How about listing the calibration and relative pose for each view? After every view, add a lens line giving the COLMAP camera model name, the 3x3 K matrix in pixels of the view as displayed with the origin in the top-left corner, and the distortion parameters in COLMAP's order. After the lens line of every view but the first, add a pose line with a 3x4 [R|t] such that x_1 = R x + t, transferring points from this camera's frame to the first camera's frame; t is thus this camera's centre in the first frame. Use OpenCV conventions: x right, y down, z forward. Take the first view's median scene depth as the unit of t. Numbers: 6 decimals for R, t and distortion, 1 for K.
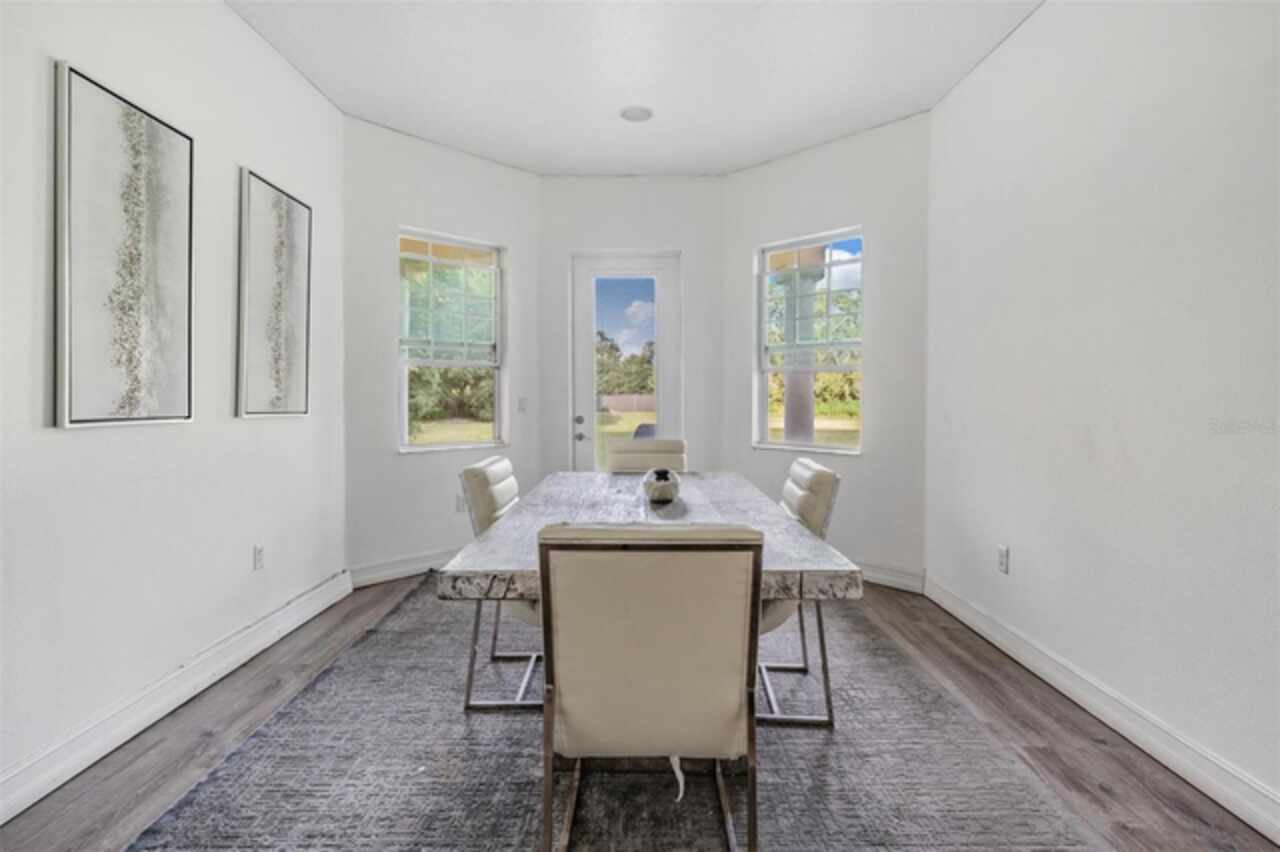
lens RADIAL K [[602.5, 0, 640.9], [0, 602.5, 403.0], [0, 0, 1]] dist [0.001157, 0.000012]
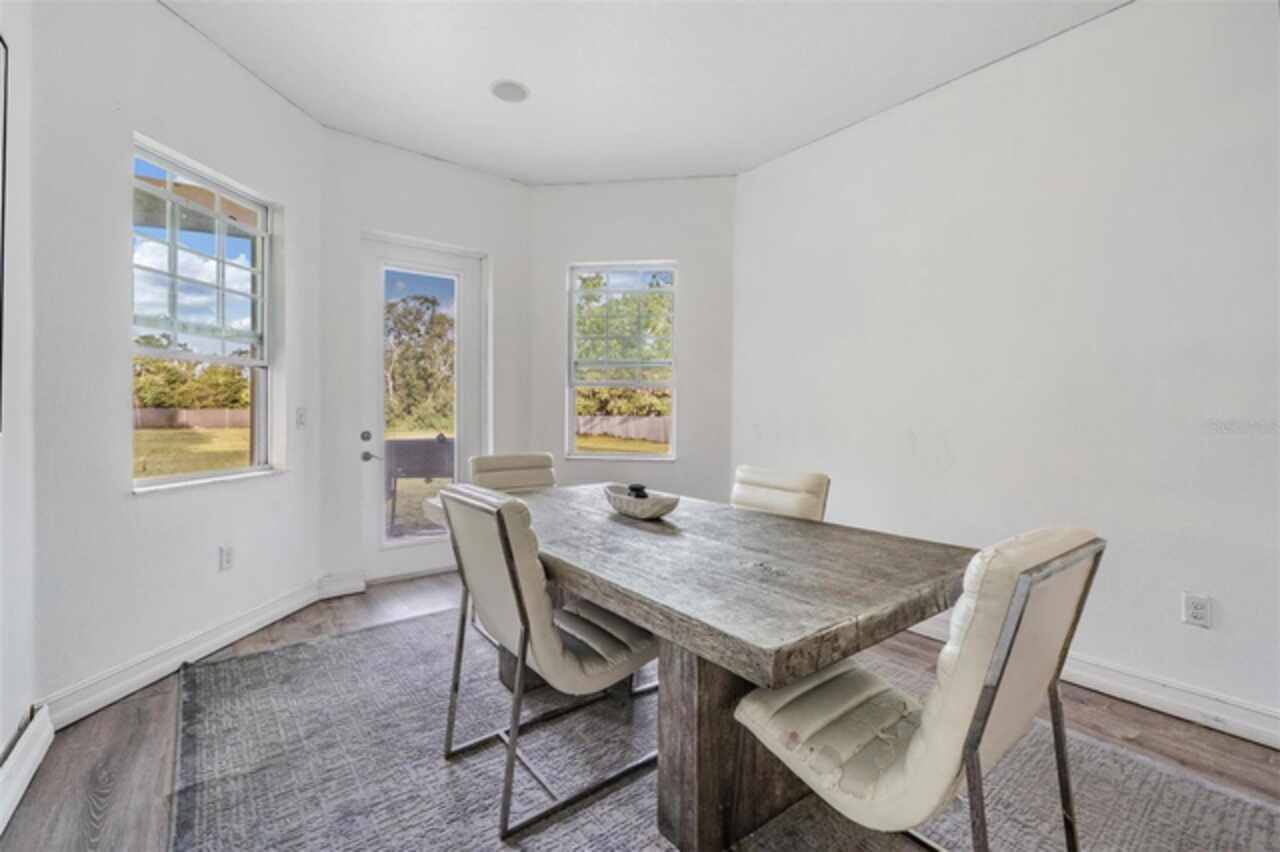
lens RADIAL K [[538.3, 0, 638.8], [0, 538.3, 420.5], [0, 0, 1]] dist [-0.000668, 0.000217]
pose [[0.797491, -0.005056, 0.603309, -0.275154], [0.002325, 0.999983, 0.005306, 0.003923], [-0.603326, -0.002829, 0.797490, 0.199835]]
